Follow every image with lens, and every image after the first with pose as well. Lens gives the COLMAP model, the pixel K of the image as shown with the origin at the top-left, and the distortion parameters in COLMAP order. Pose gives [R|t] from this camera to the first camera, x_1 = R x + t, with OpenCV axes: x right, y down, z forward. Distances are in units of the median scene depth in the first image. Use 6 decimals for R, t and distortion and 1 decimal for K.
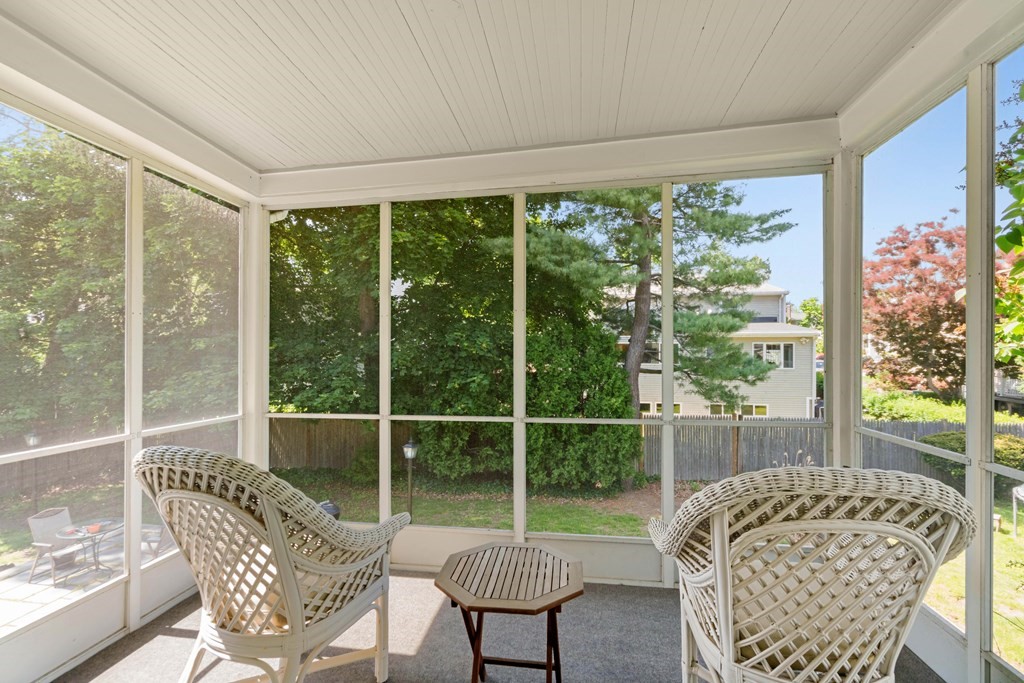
lens RADIAL K [[472.2, 0, 517.5], [0, 472.2, 347.4], [0, 0, 1]] dist [-0.009698, 0.004546]
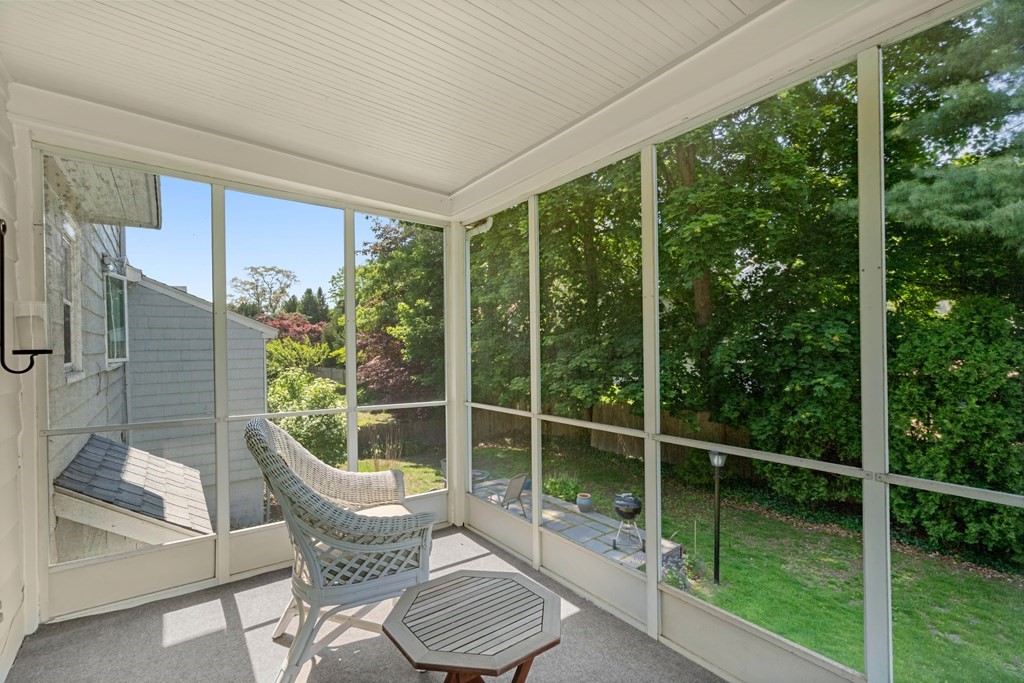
lens RADIAL K [[472.2, 0, 511.8], [0, 472.2, 342.8], [0, 0, 1]] dist [-0.009698, 0.004546]
pose [[0.705443, -0.005218, -0.708747, 0.101476], [0.006317, 0.999979, -0.001075, -0.000509], [0.708739, -0.003719, 0.705461, 0.072621]]
